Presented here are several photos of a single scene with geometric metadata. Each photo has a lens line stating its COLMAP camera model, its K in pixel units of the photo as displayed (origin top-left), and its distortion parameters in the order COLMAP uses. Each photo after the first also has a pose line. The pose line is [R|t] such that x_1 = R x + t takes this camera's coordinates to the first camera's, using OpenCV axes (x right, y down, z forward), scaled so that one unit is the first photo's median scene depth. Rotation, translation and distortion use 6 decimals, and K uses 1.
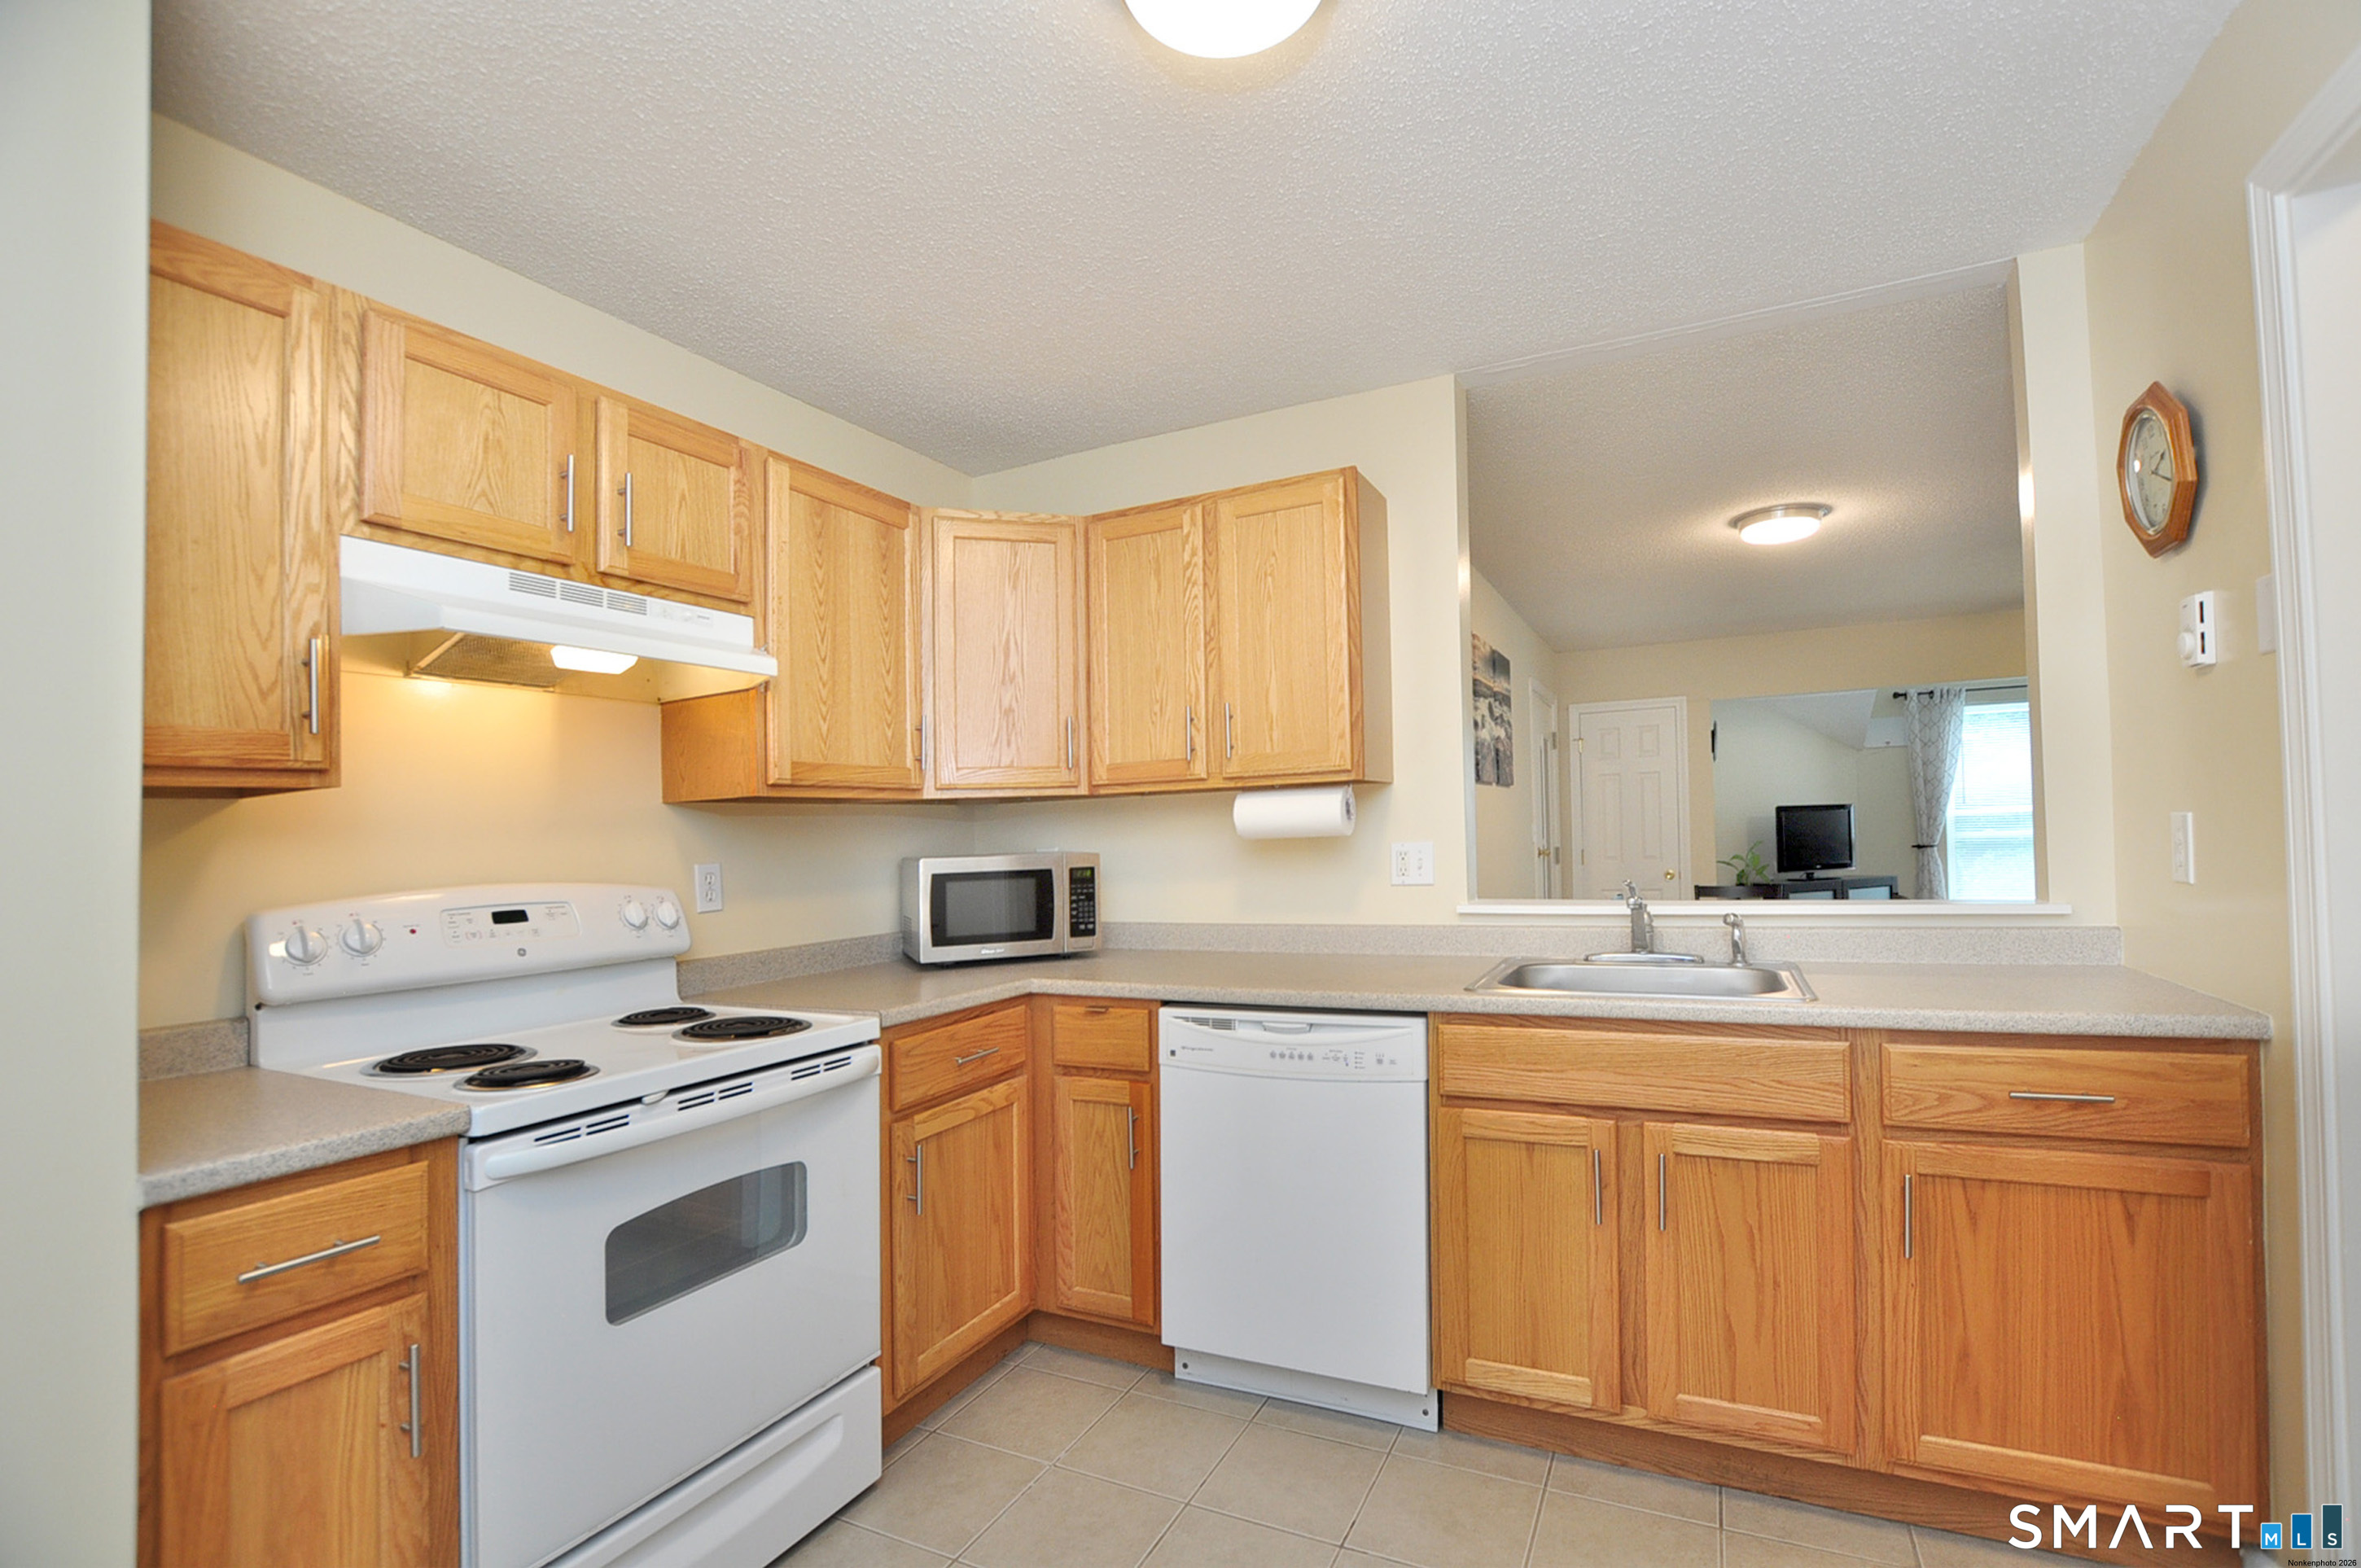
lens RADIAL K [[1042.4, 0, 1173.8], [0, 1042.4, 779.0], [0, 0, 1]] dist [-0.030211, 0.003850]
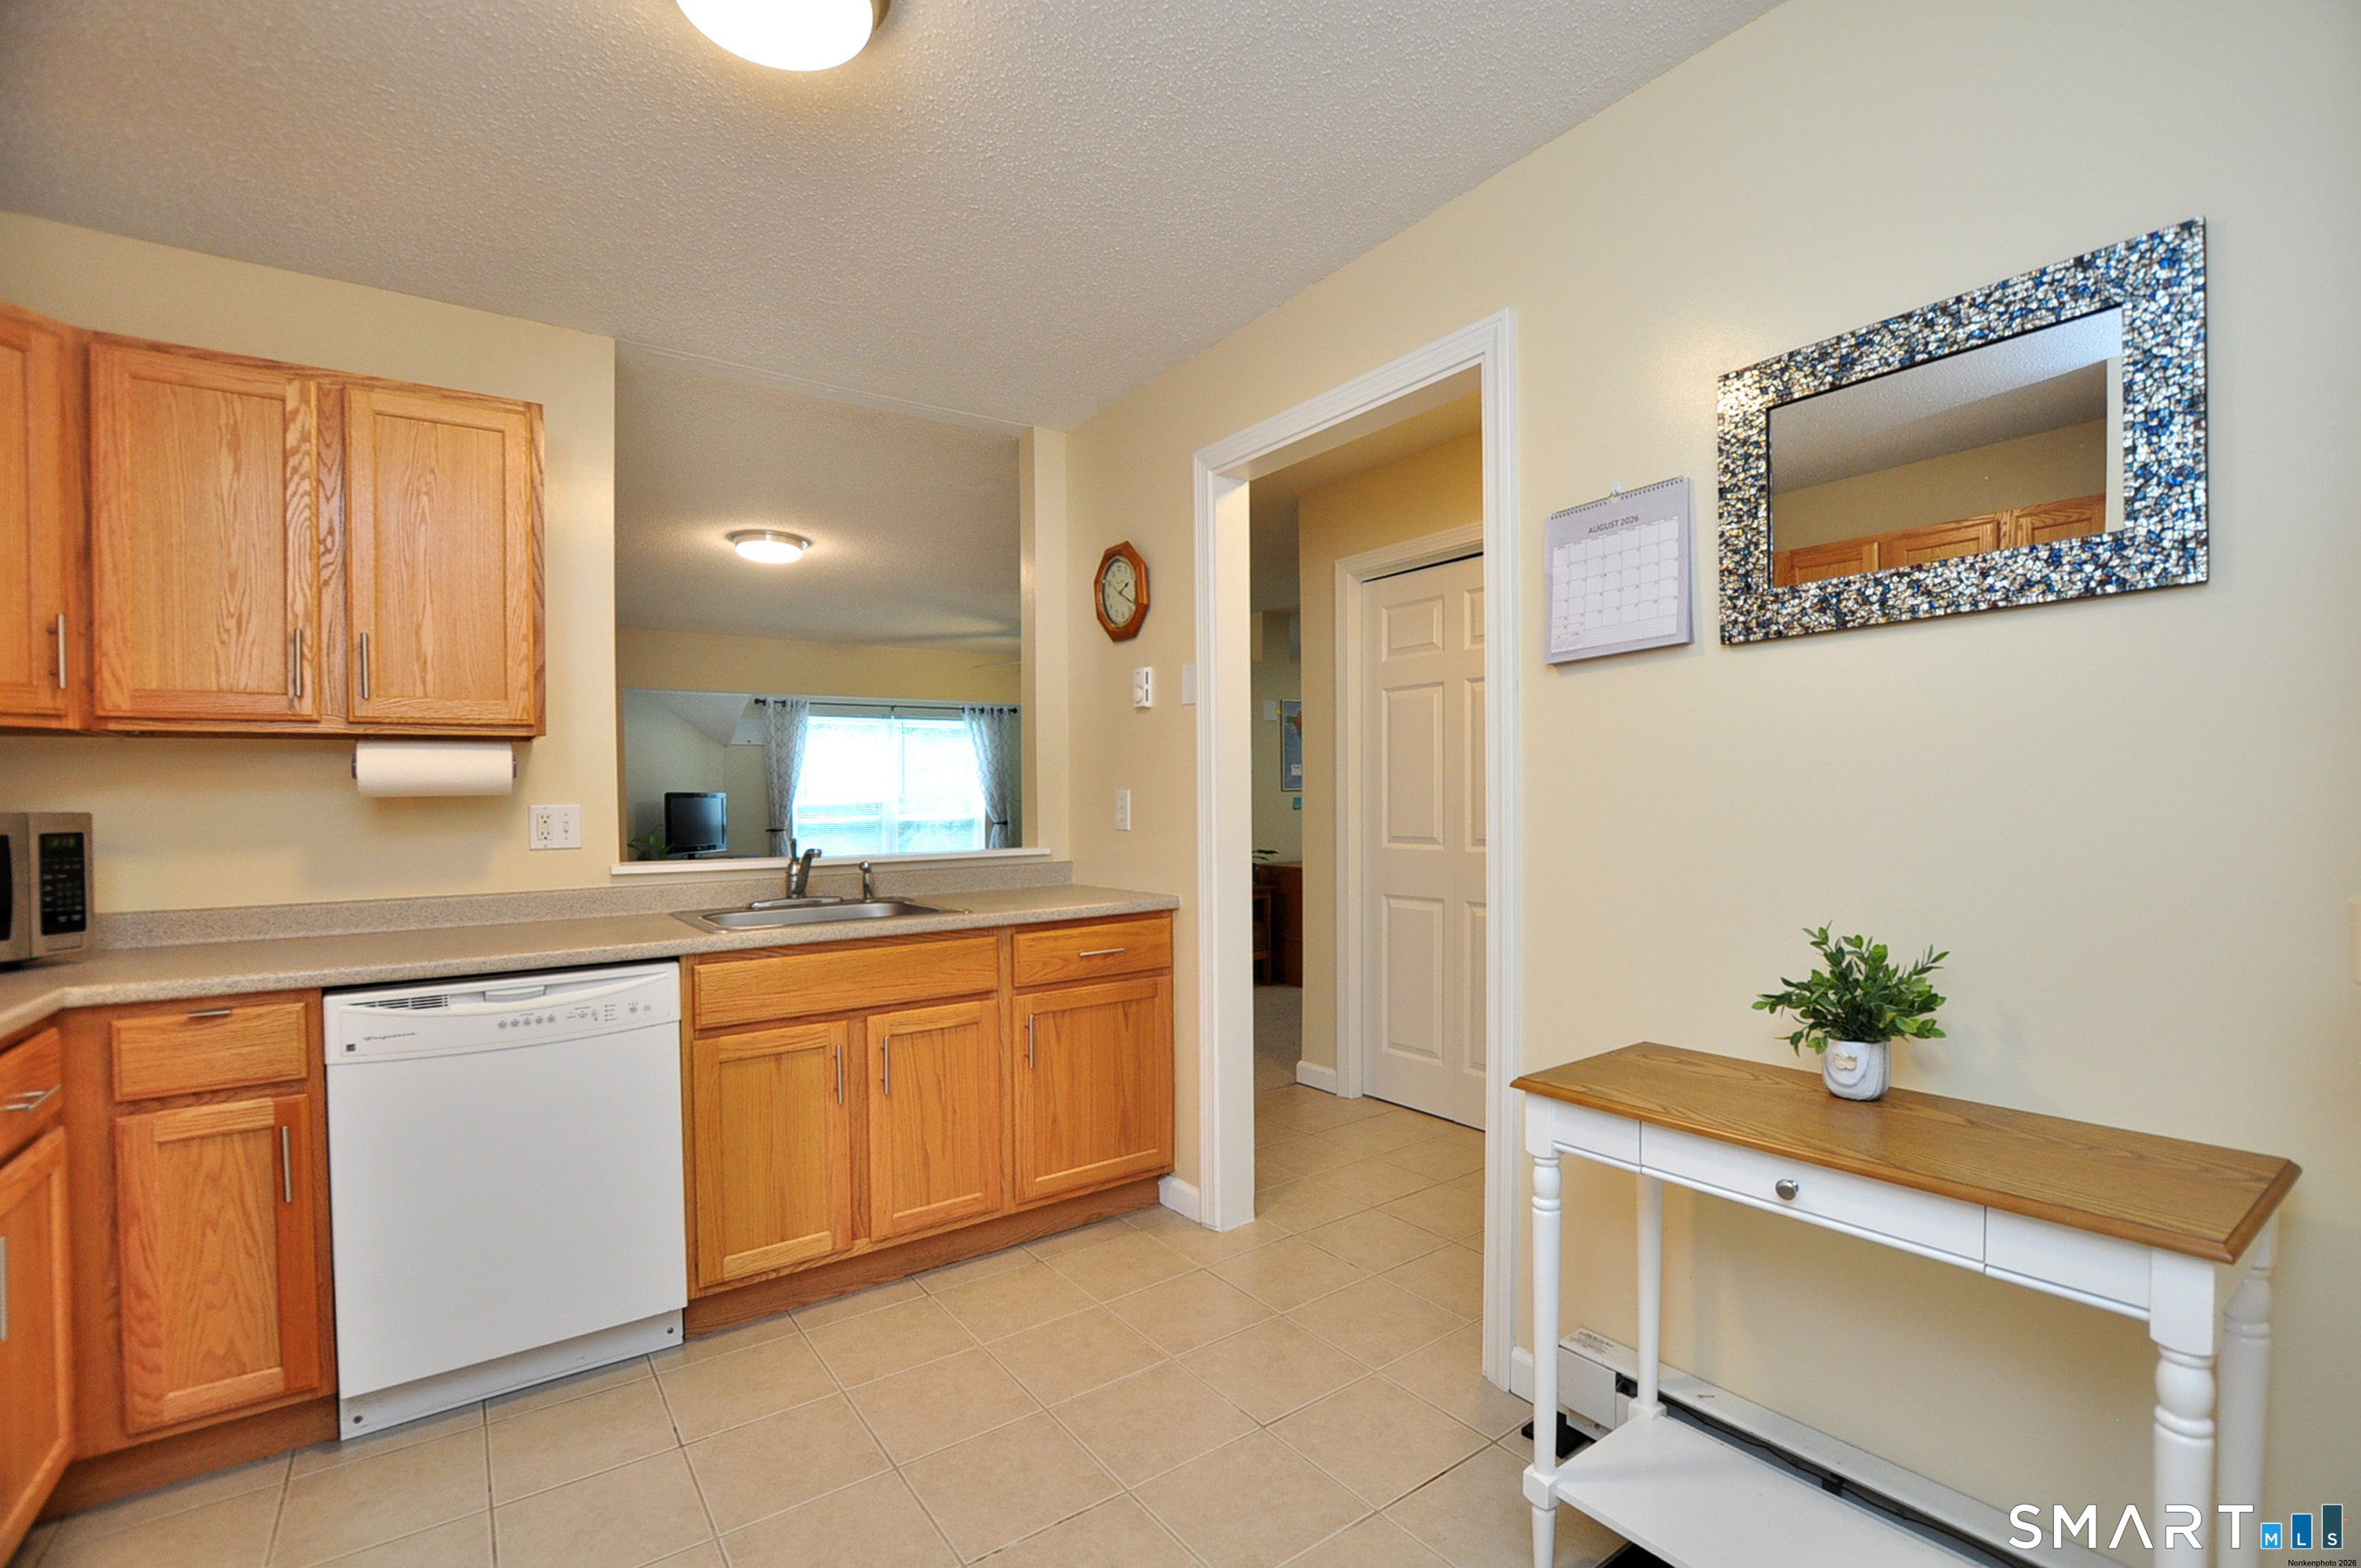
lens RADIAL K [[1042.4, 0, 1190.9], [0, 1042.4, 778.2], [0, 0, 1]] dist [-0.030211, 0.003850]
pose [[0.472964, 0.041277, 0.880114, -0.492516], [-0.047666, 0.998638, -0.021220, 0.040780], [-0.879792, -0.031915, 0.474287, 0.038108]]
